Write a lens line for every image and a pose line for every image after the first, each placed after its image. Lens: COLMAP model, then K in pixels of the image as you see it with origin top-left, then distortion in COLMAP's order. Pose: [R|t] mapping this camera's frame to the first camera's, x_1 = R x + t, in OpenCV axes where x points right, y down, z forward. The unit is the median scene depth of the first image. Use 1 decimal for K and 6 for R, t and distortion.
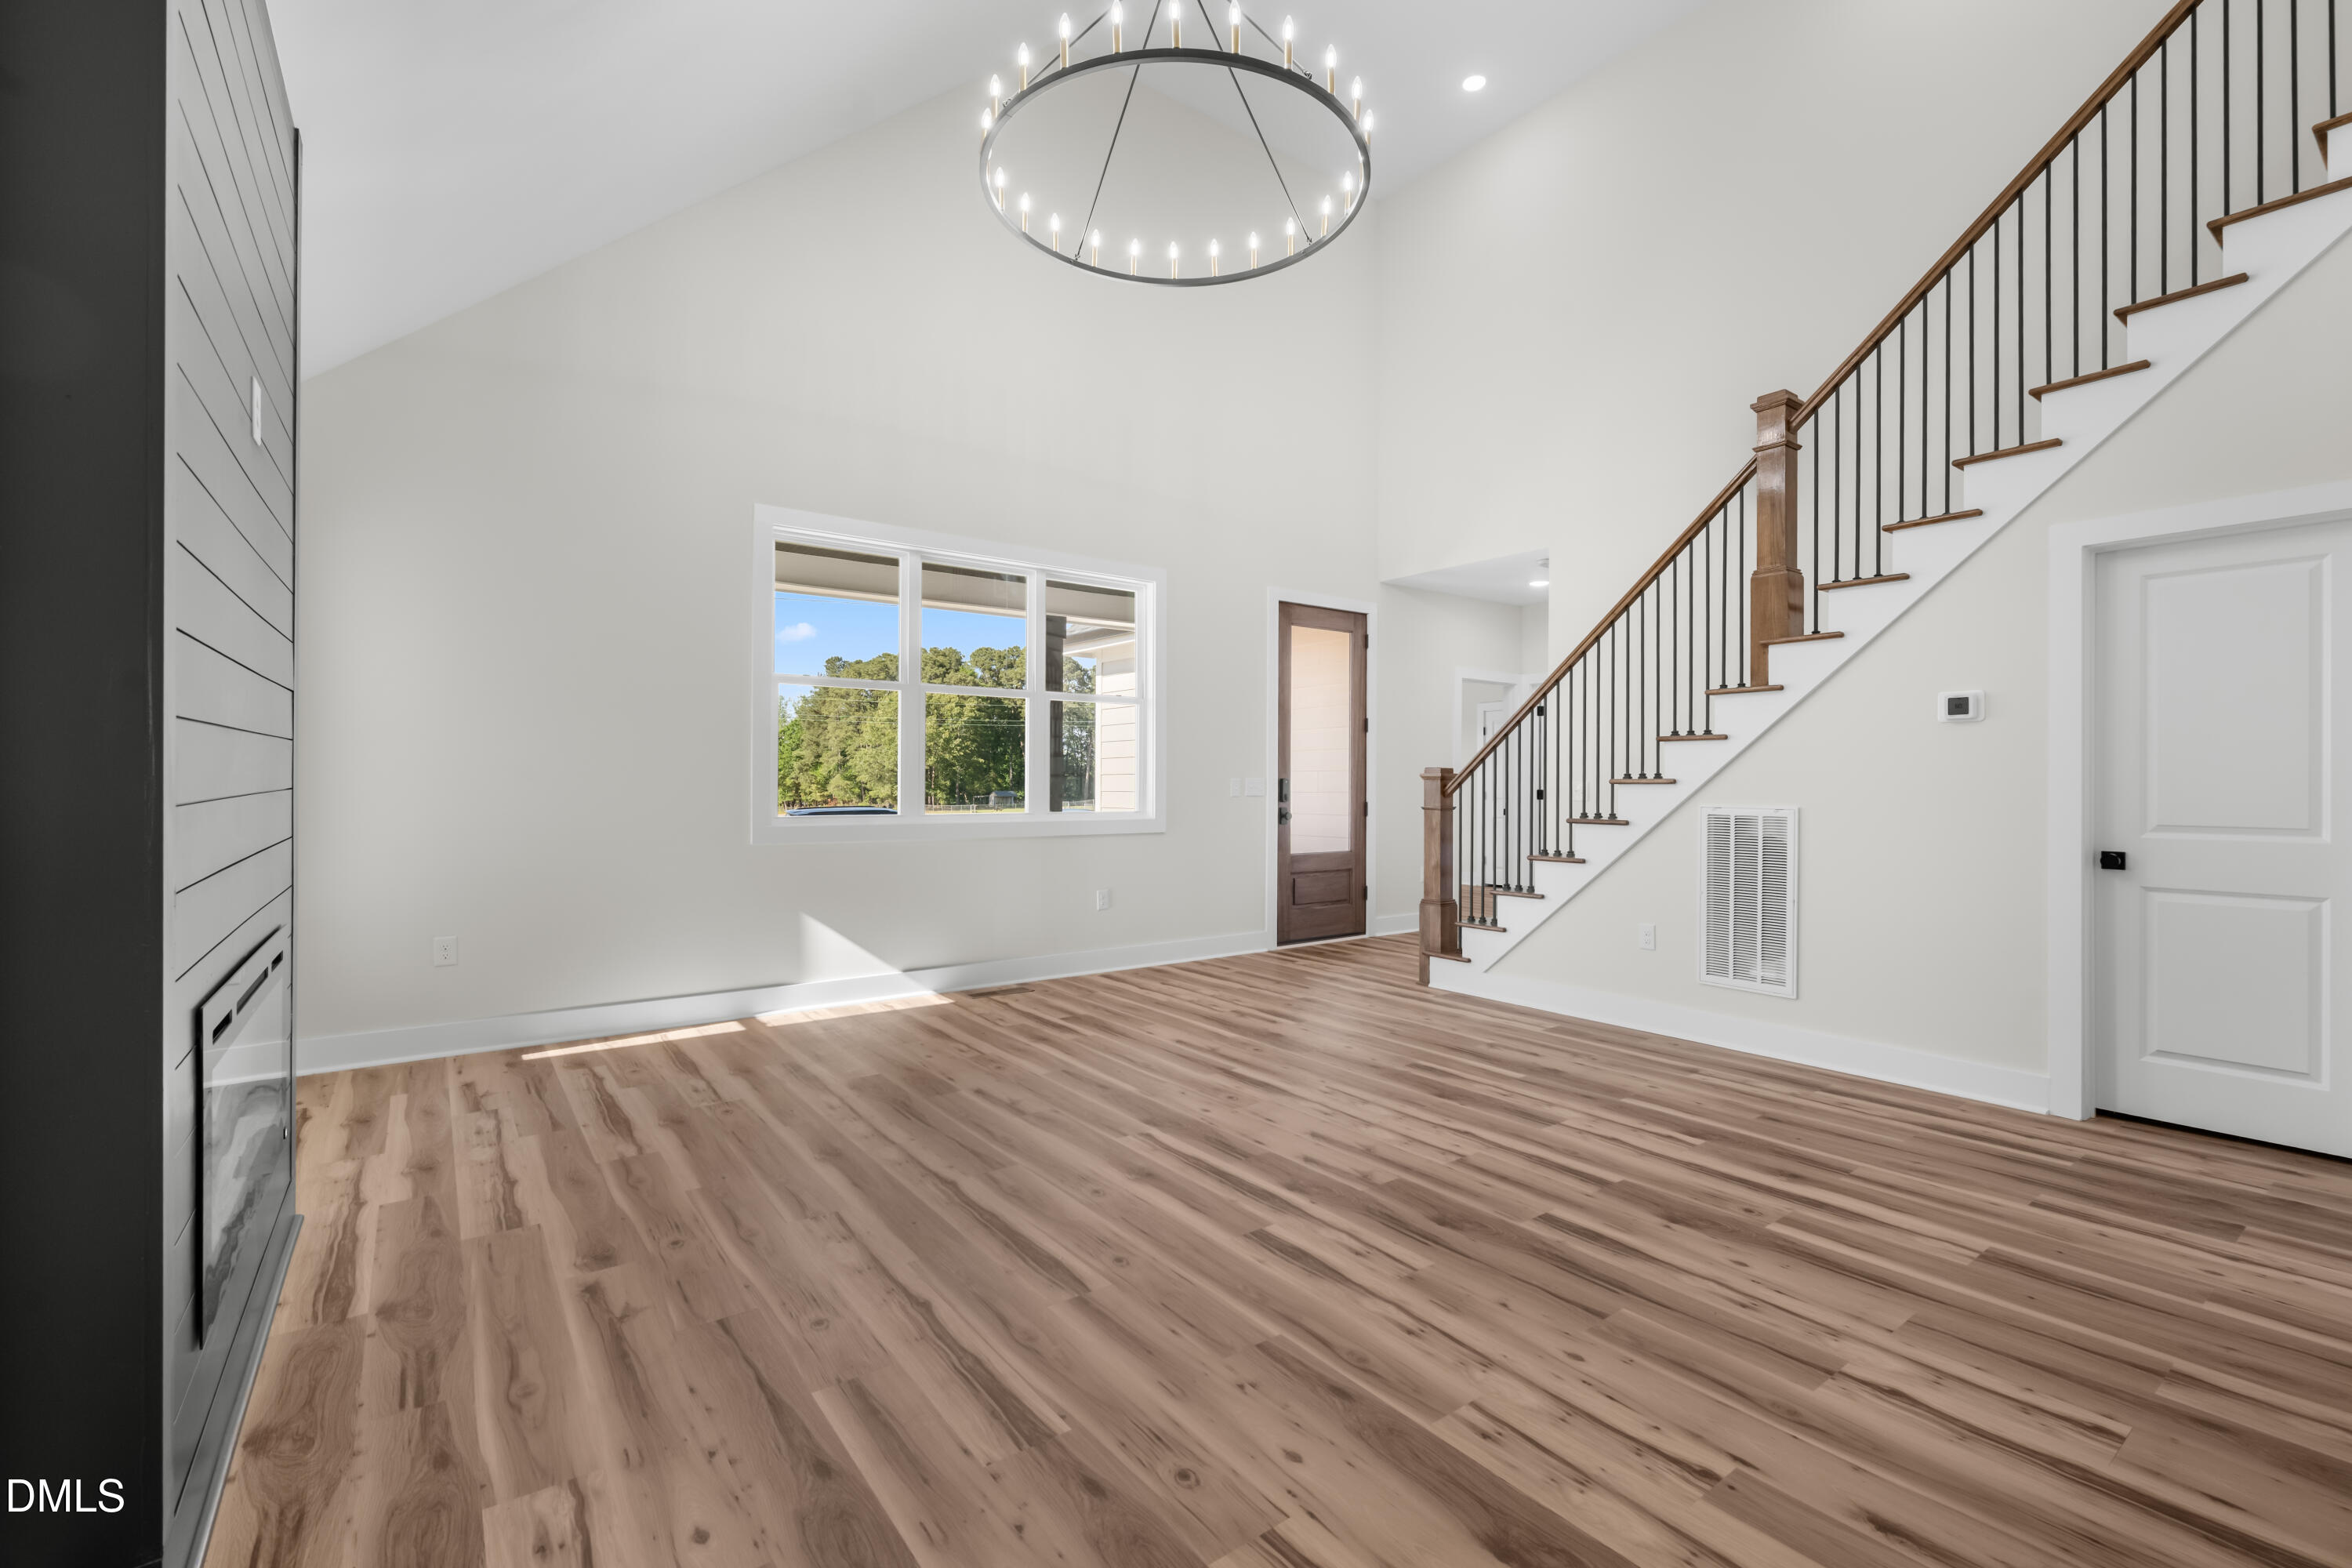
lens RADIAL K [[978.1, 0, 1176.0], [0, 978.1, 784.0], [0, 0, 1]] dist [-0.000208, 0.000024]
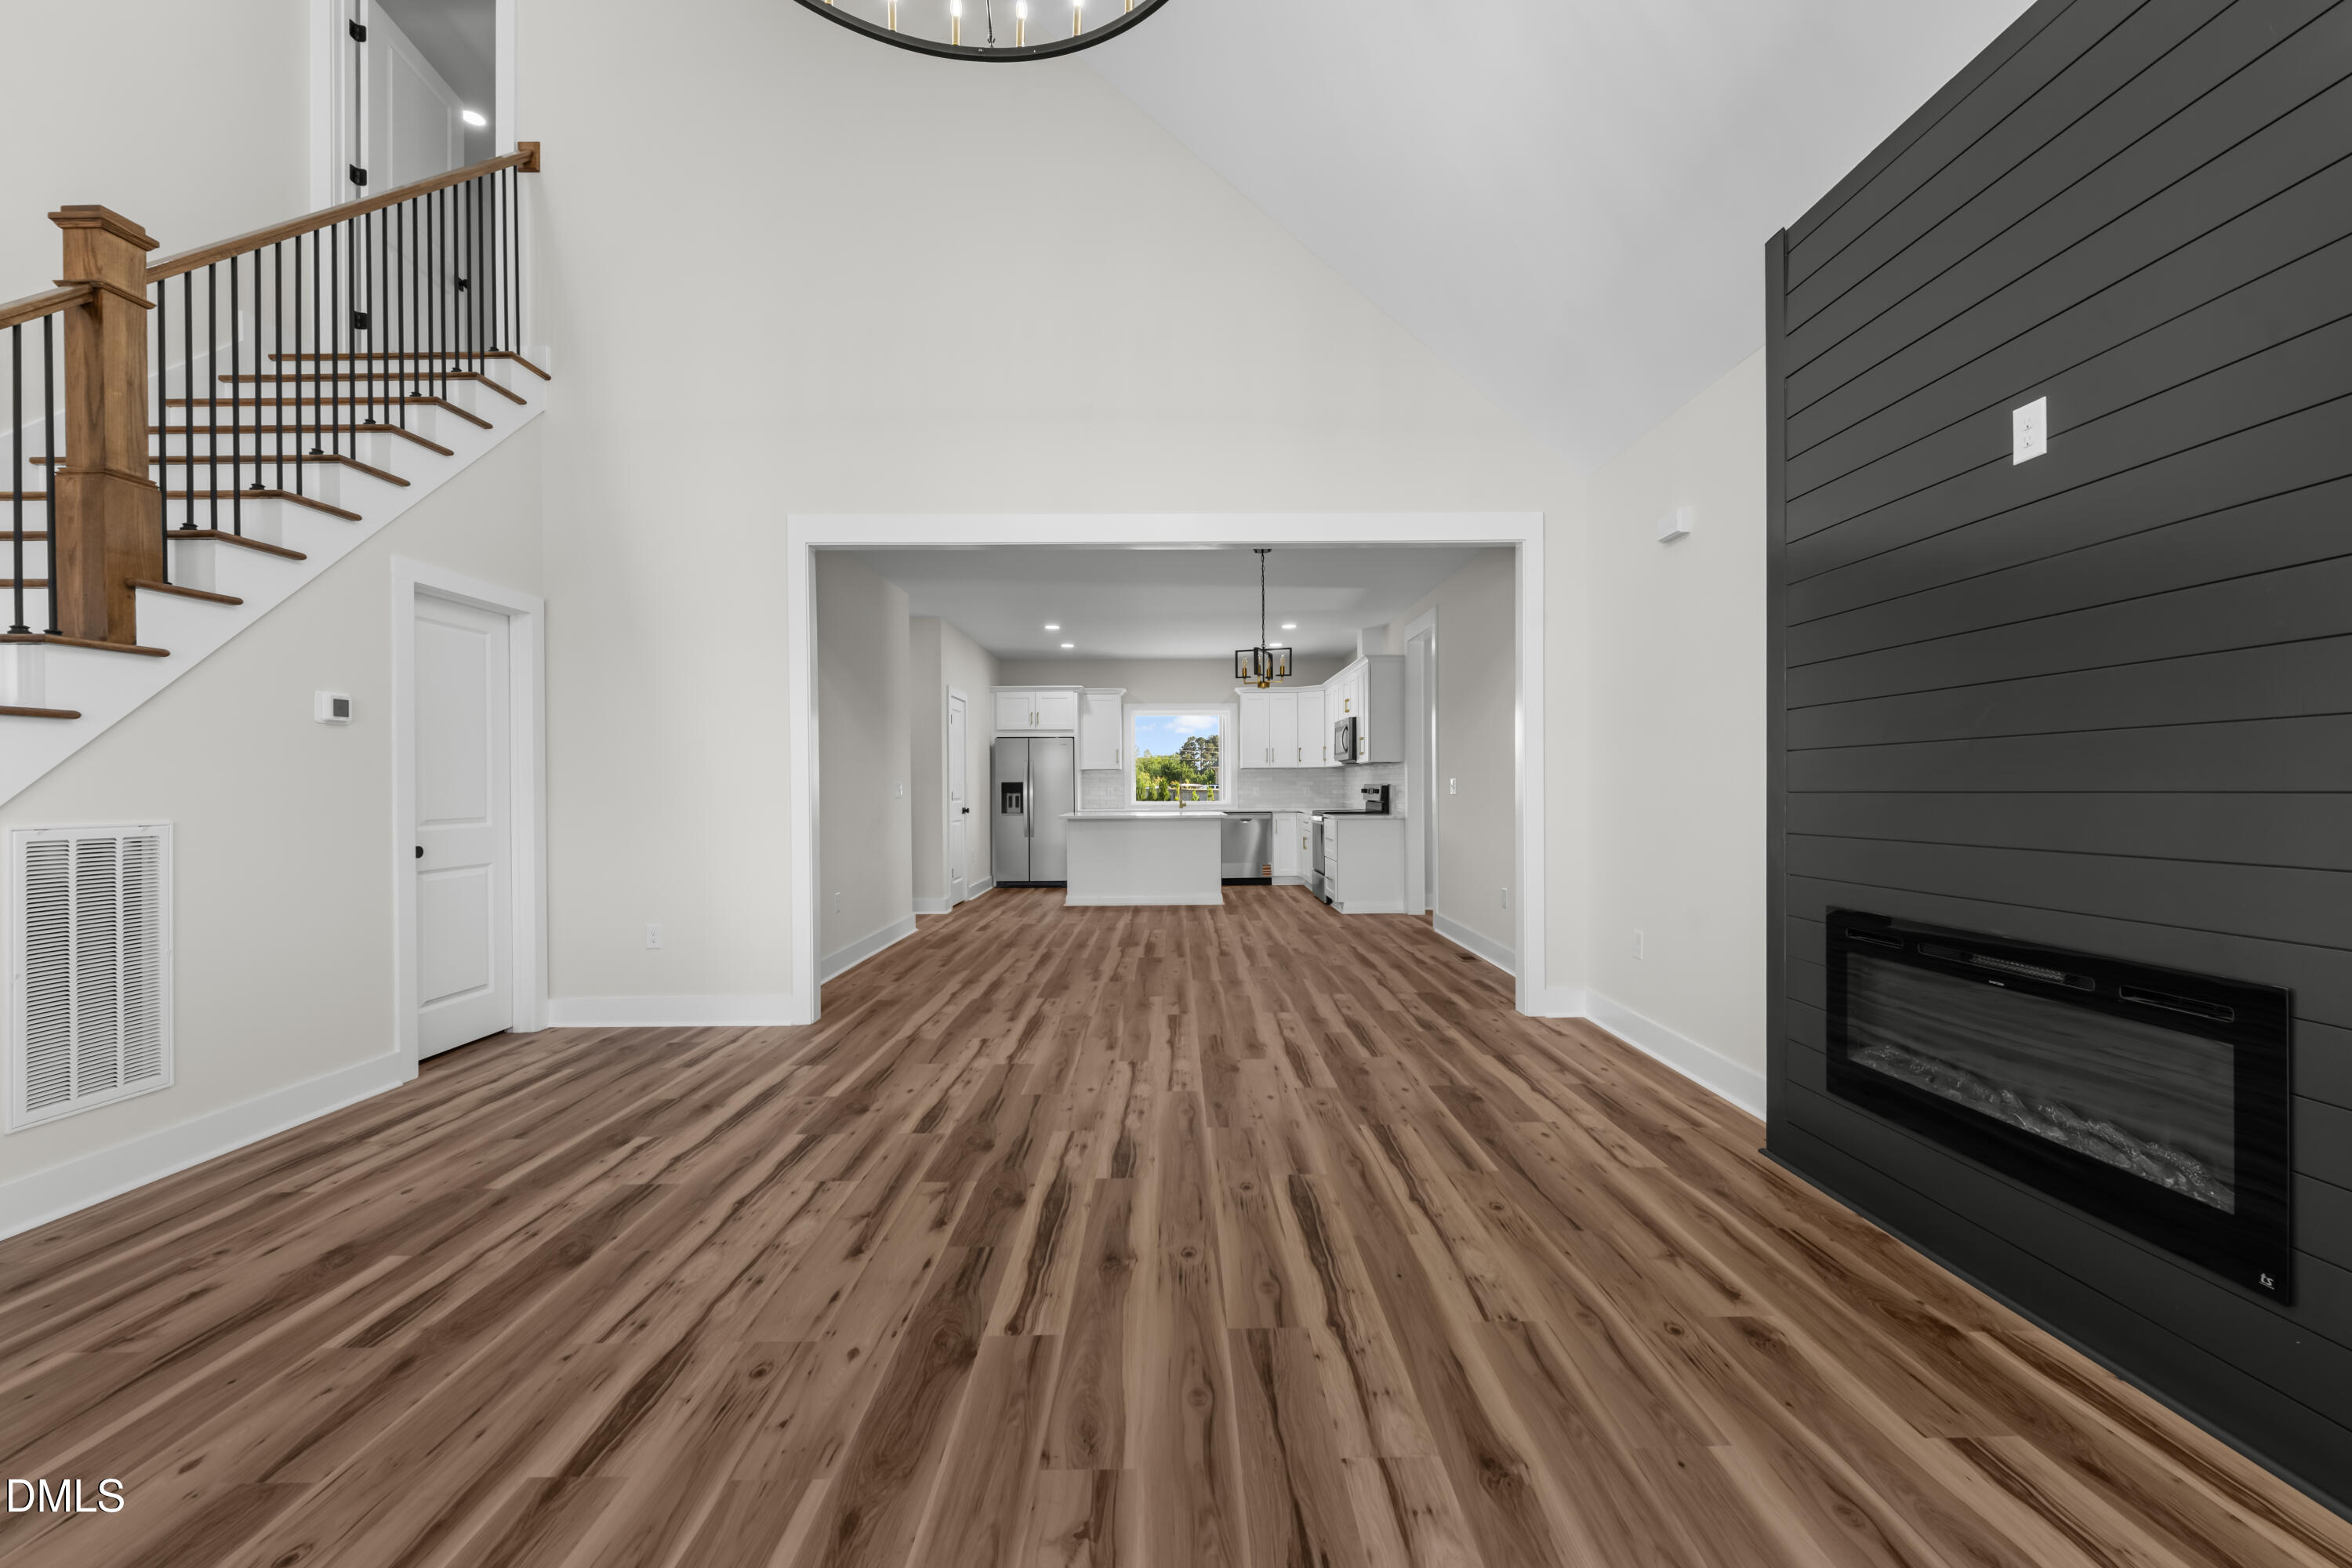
lens RADIAL K [[941.0, 0, 1175.6], [0, 941.0, 775.3], [0, 0, 1]] dist [0.001349, -0.000151]
pose [[-0.800632, 0.006408, 0.599122, -0.559107], [0.003985, 0.999978, -0.005370, -0.004982], [-0.599143, -0.001912, -0.800640, 1.627217]]
